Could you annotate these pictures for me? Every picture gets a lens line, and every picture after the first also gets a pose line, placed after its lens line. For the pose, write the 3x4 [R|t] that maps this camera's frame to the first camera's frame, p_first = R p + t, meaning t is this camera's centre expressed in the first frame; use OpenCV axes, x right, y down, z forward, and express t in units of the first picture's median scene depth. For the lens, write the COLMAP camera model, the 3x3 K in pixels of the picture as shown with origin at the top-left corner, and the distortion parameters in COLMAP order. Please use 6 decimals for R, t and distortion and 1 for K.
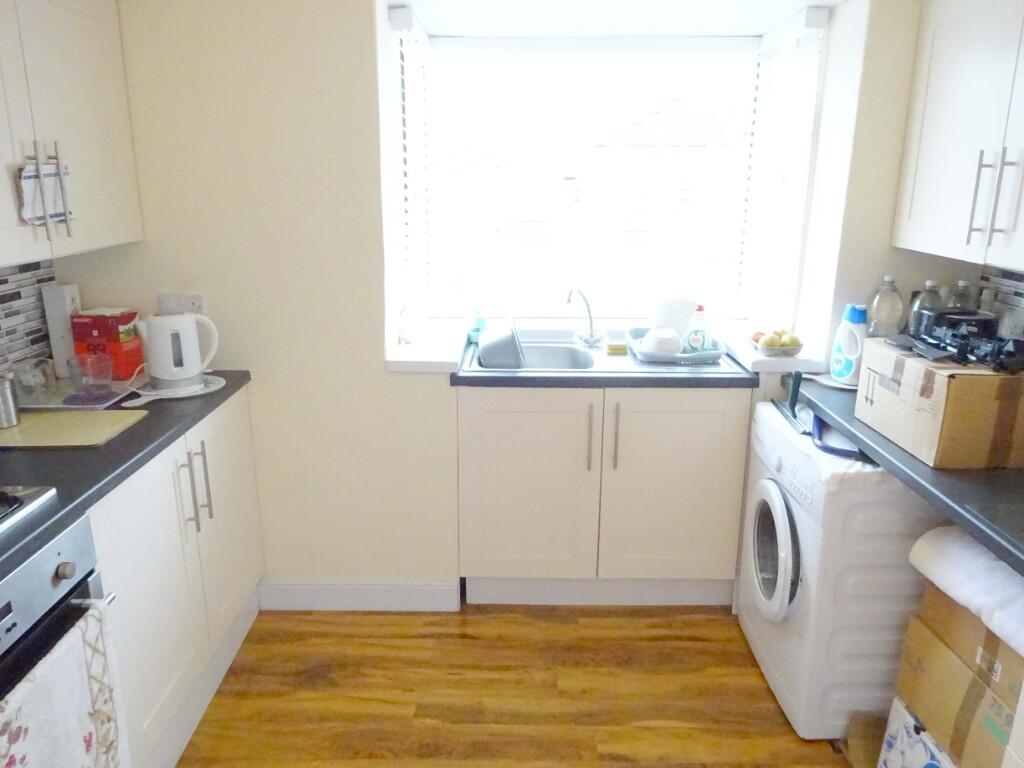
lens RADIAL K [[752.8, 0, 512.3], [0, 752.8, 386.3], [0, 0, 1]] dist [-0.003917, -0.009434]
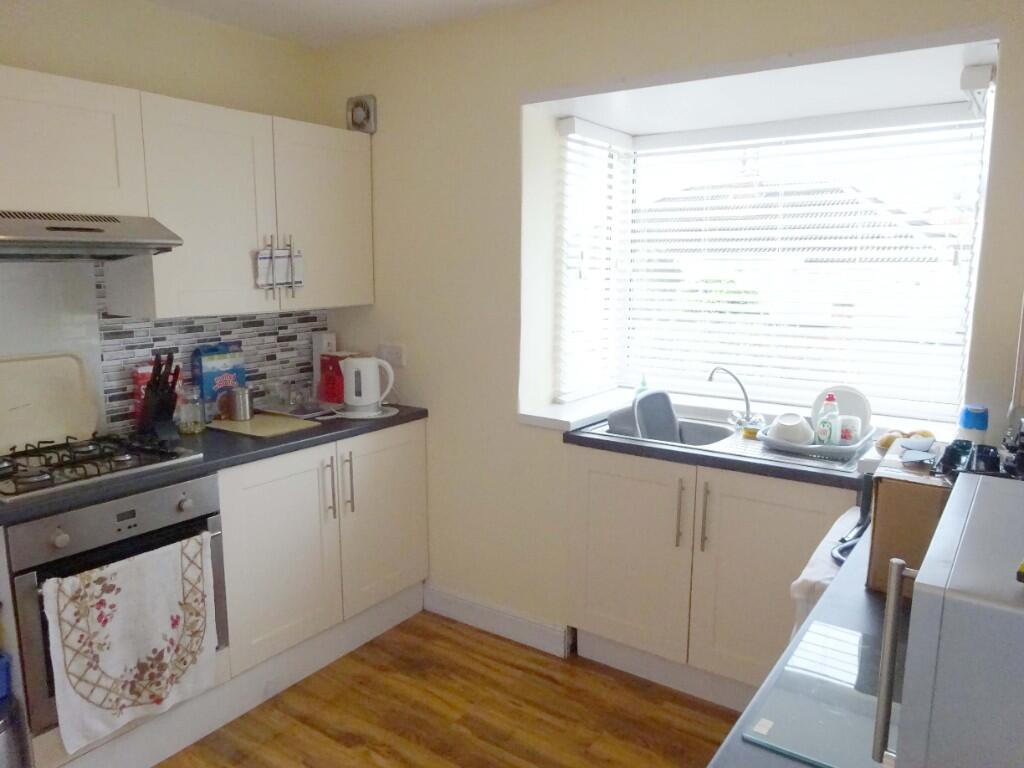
lens RADIAL K [[755.7, 0, 512.0], [0, 755.7, 384.0], [0, 0, 1]] dist [-0.002674, 0.004094]
pose [[0.817774, 0.089307, -0.568569, 0.510408], [-0.153459, 0.985958, -0.065853, -0.000577], [0.554704, 0.141105, 0.819996, 0.037714]]
